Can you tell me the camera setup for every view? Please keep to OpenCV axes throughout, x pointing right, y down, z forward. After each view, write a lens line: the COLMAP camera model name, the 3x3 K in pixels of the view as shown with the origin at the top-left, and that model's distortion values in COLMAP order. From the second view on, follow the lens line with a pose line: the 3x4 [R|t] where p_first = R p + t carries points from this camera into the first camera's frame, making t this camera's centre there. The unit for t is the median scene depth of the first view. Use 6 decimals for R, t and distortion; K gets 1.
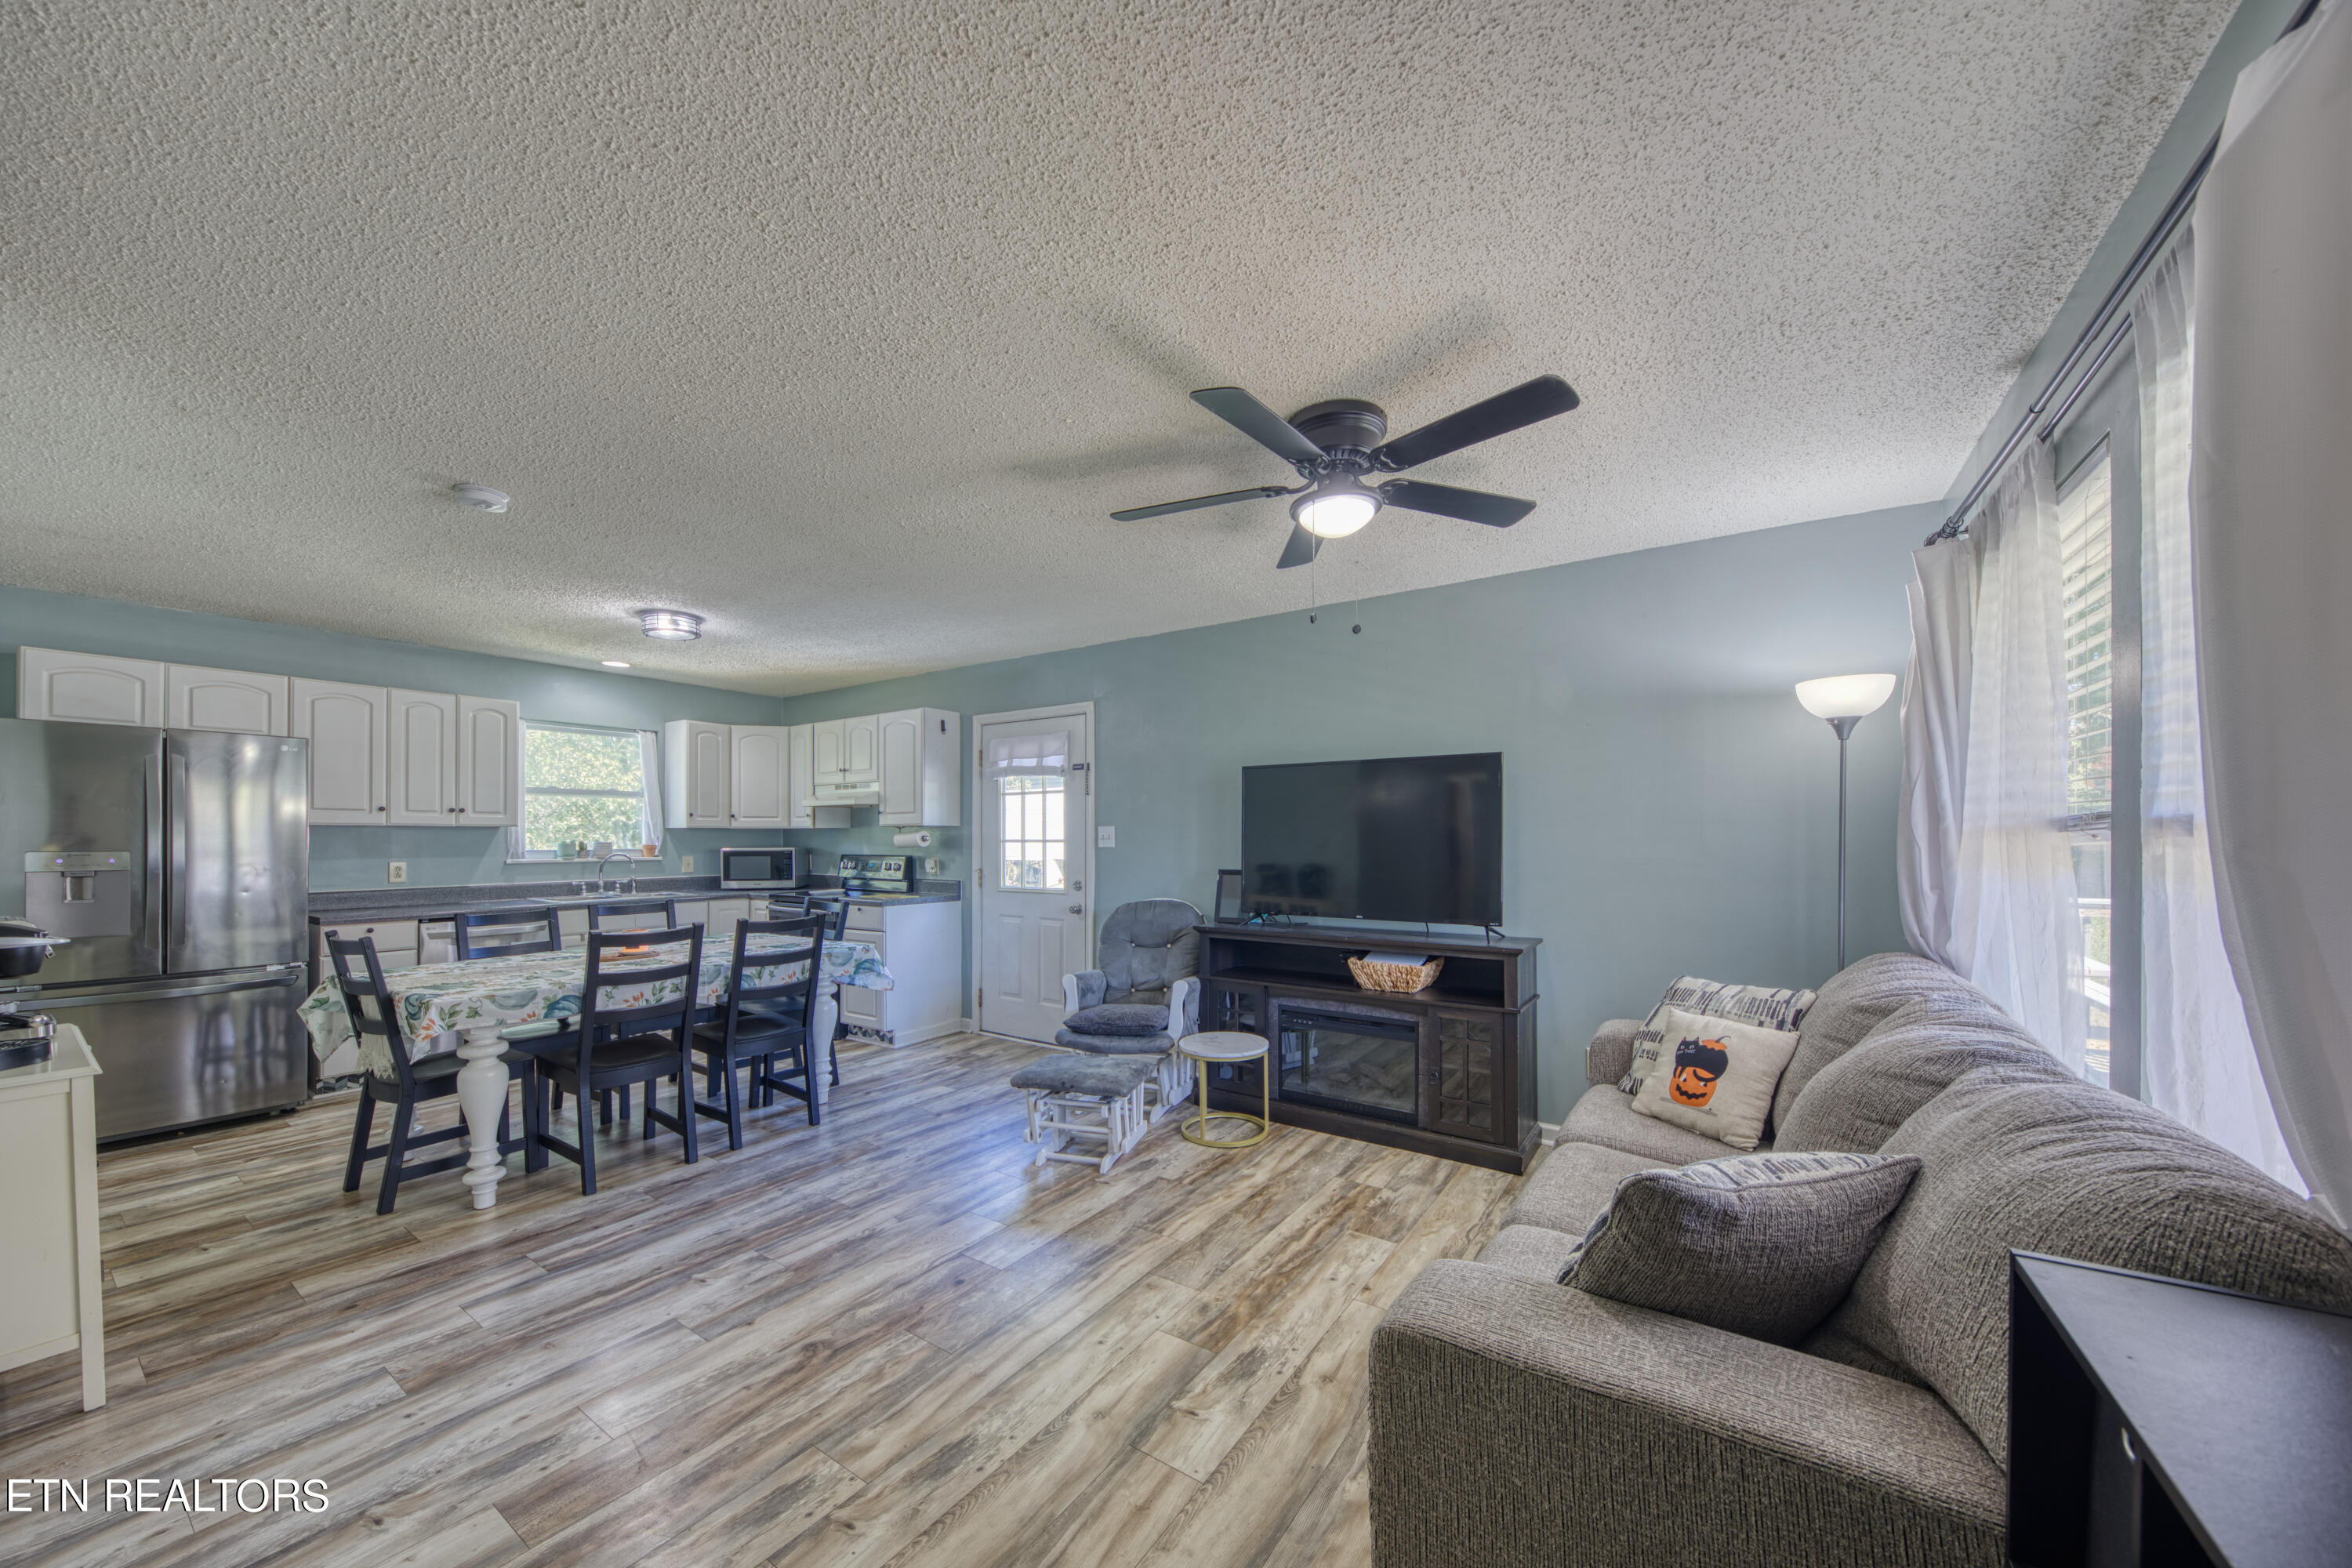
lens RADIAL K [[818.7, 0, 1142.5], [0, 818.7, 840.7], [0, 0, 1]] dist [-0.002291, -0.001501]
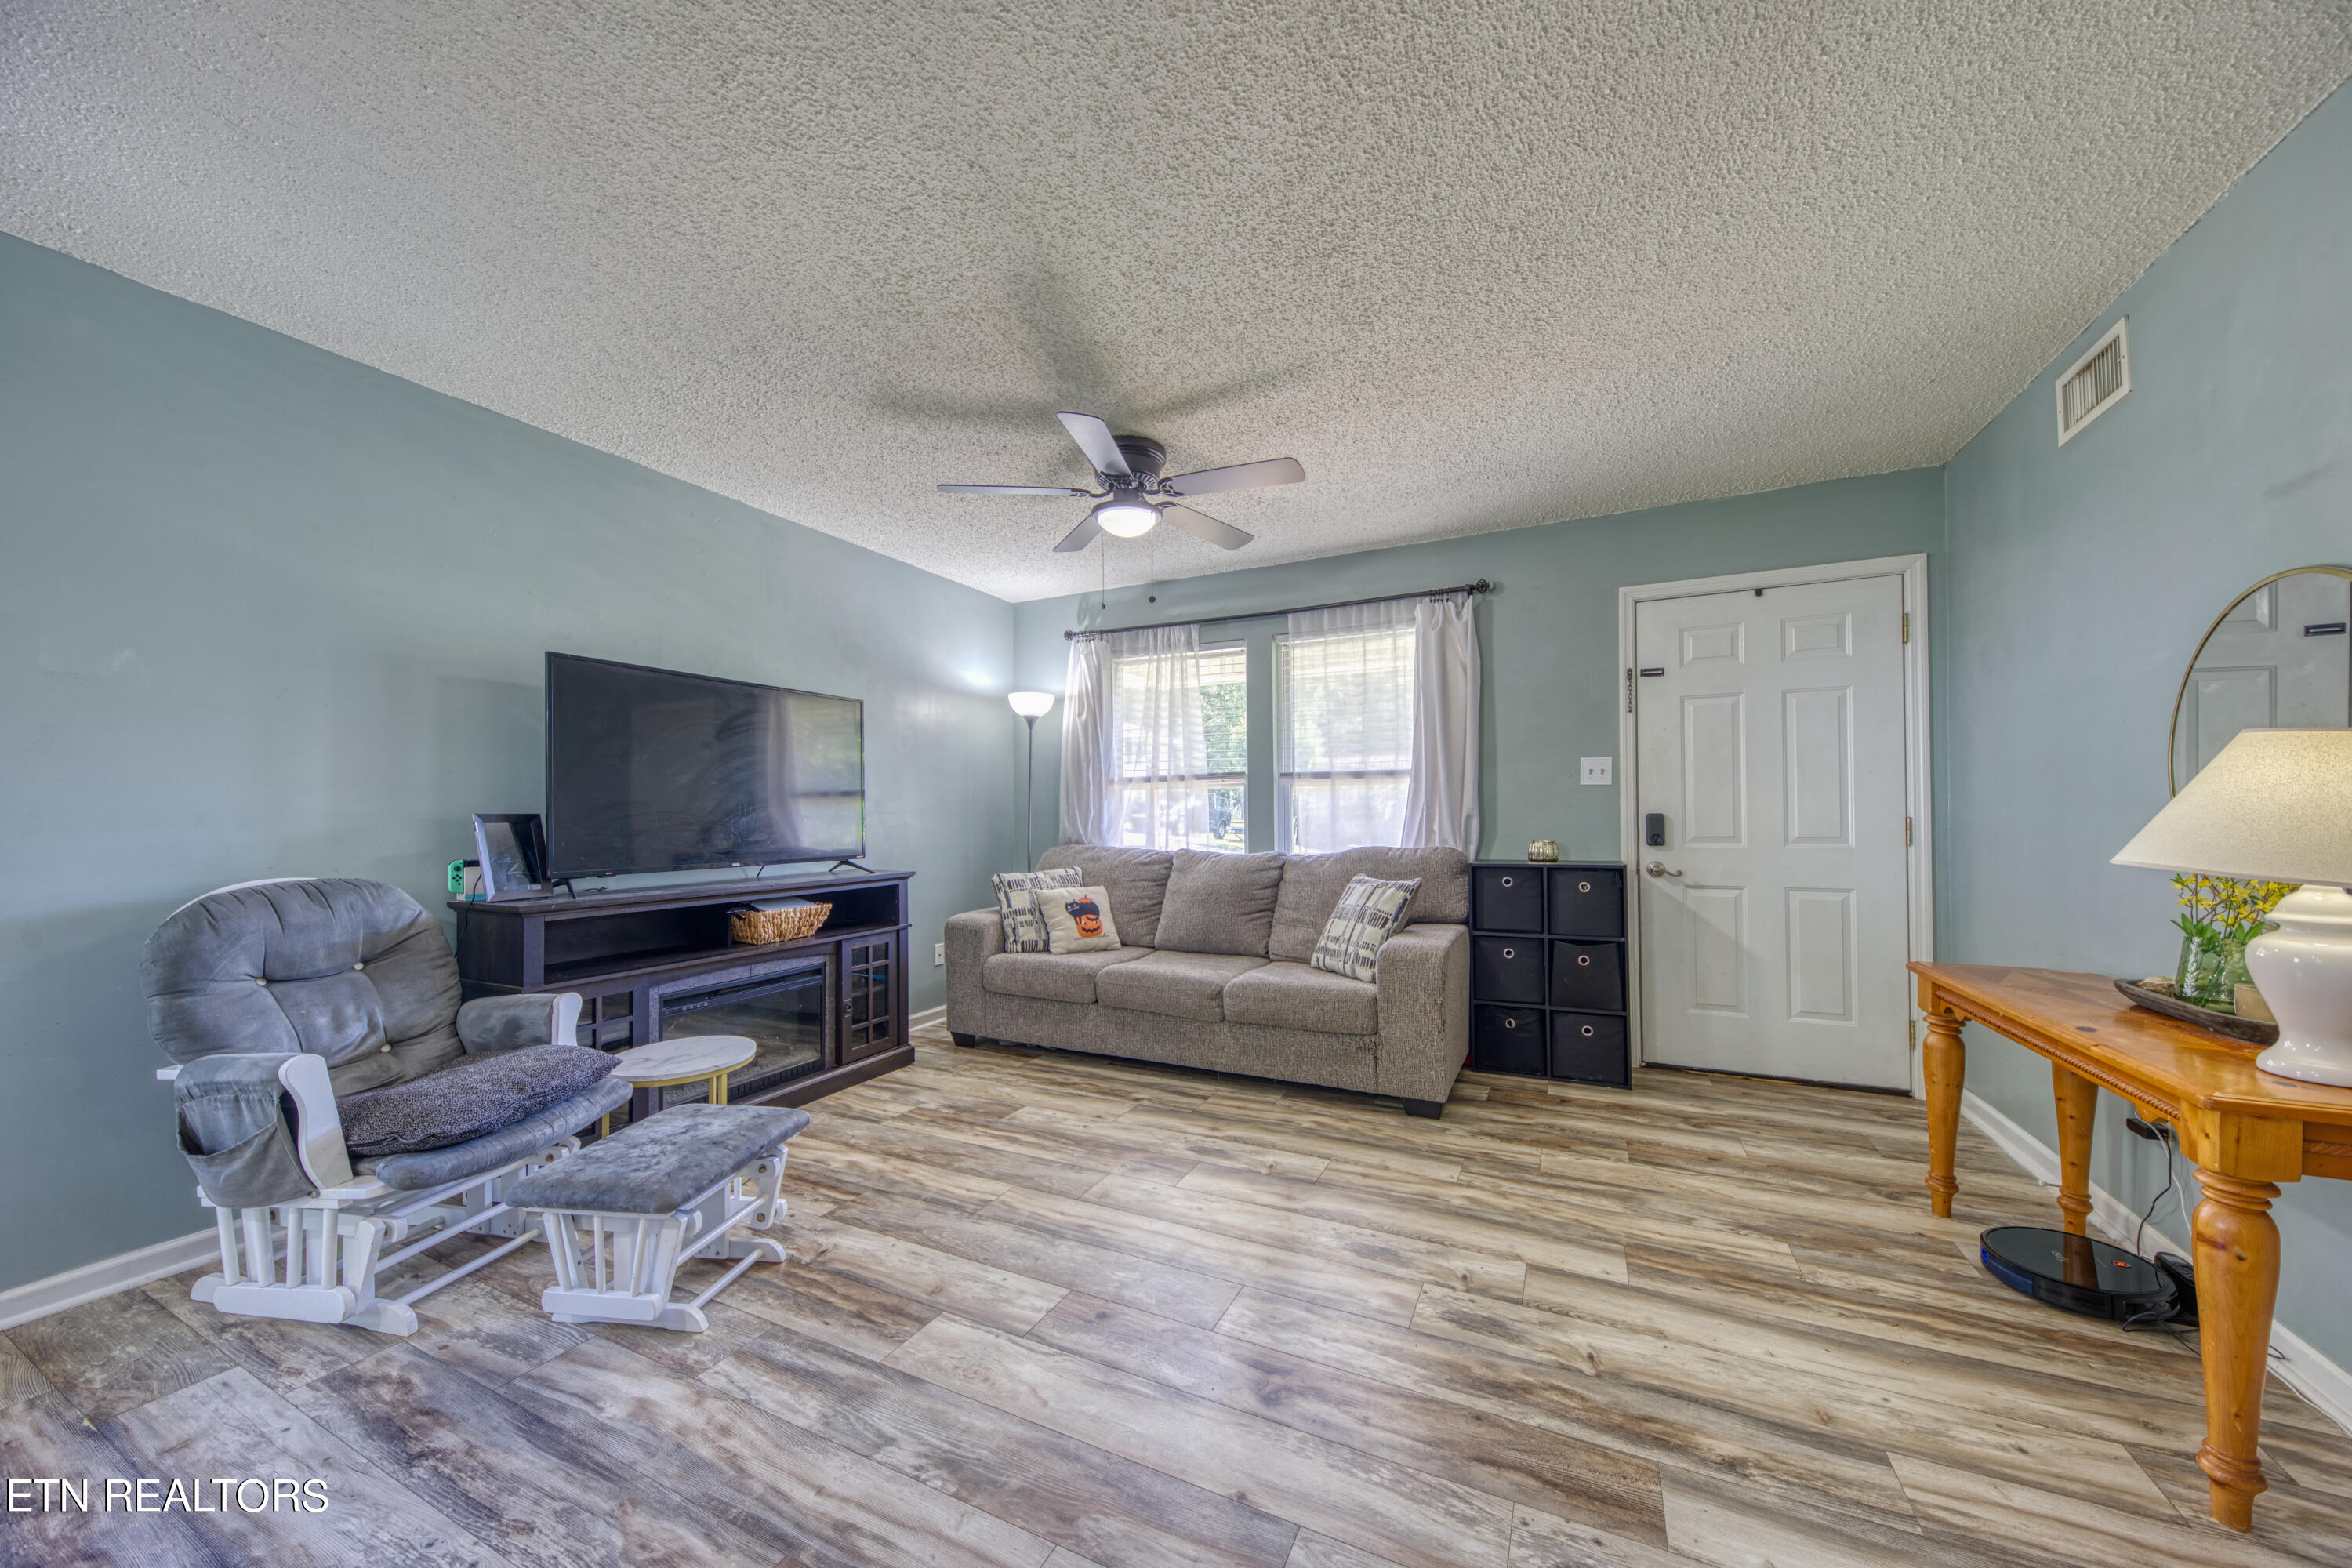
lens RADIAL K [[818.7, 0, 1167.1], [0, 818.7, 792.2], [0, 0, 1]] dist [-0.002291, -0.001501]
pose [[-0.146378, 0.025627, 0.988897, -0.509772], [0.009958, 0.999652, -0.024431, 0.032620], [-0.989179, 0.006271, -0.146582, 0.530393]]
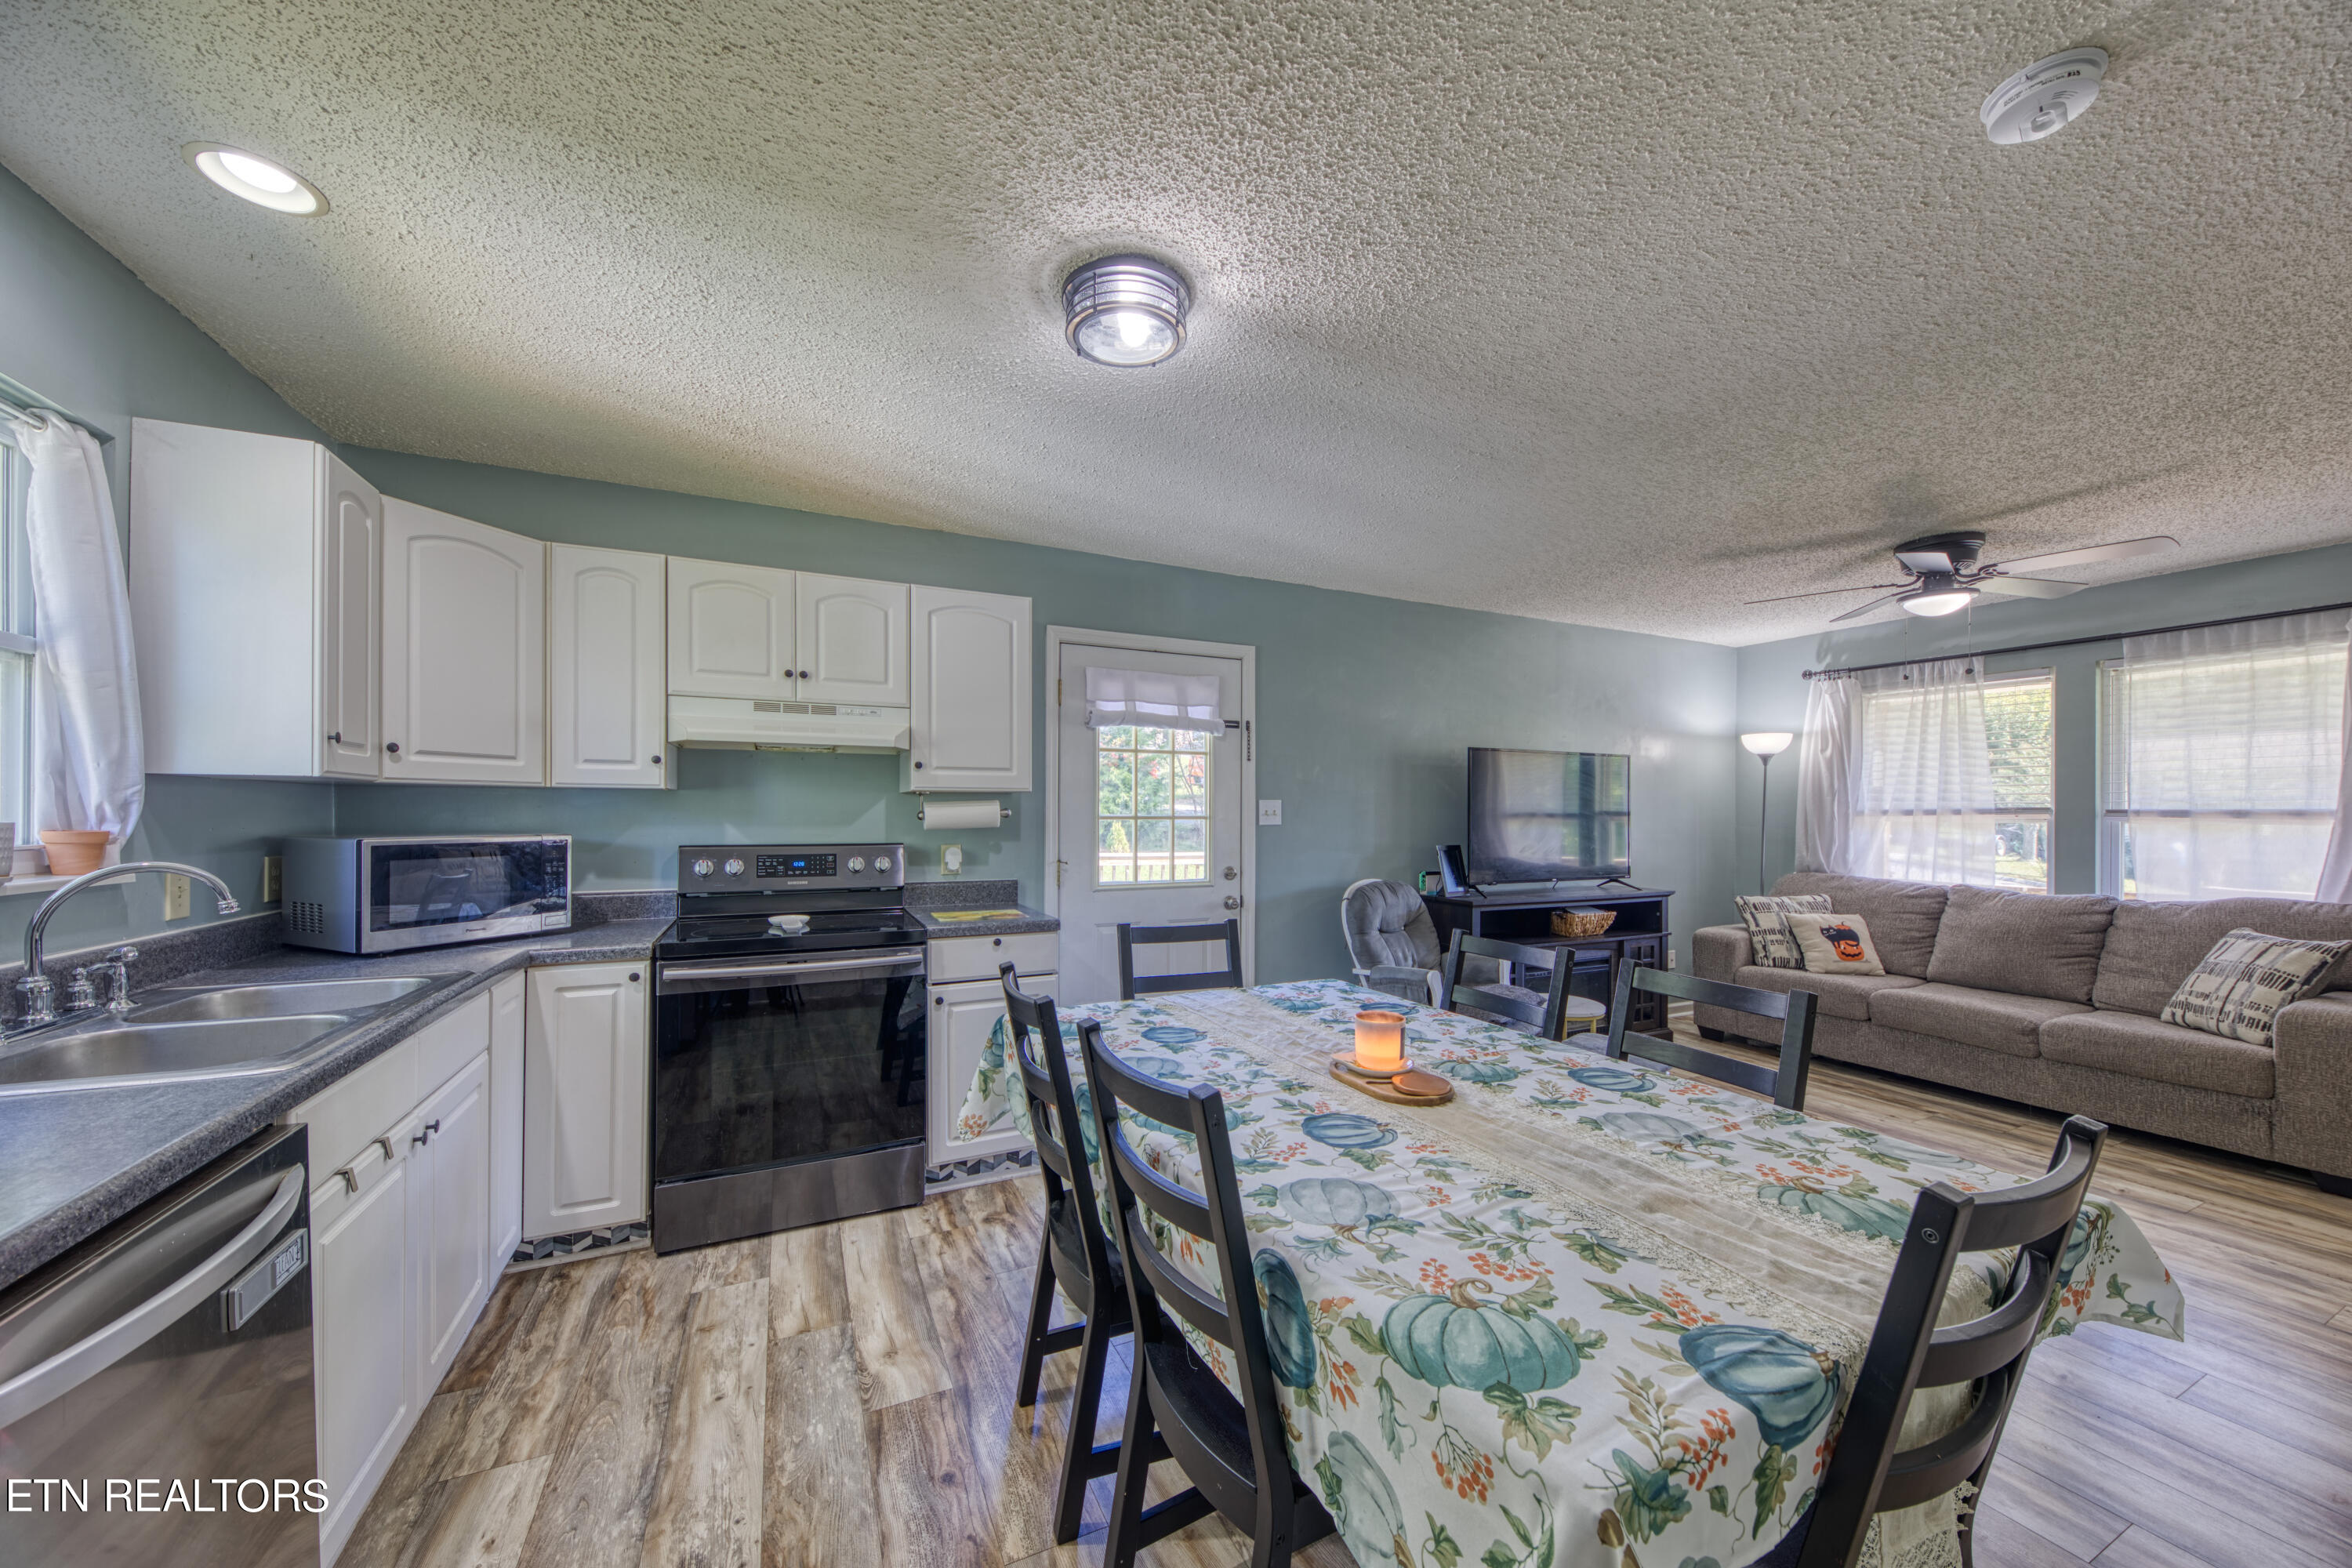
lens RADIAL K [[818.7, 0, 1175.9], [0, 818.7, 805.5], [0, 0, 1]] dist [-0.002291, -0.001501]
pose [[0.498978, 0.009883, 0.866558, -0.845097], [-0.003998, 0.999951, -0.009102, -0.004072], [-0.866606, 0.001077, 0.498993, 0.690176]]
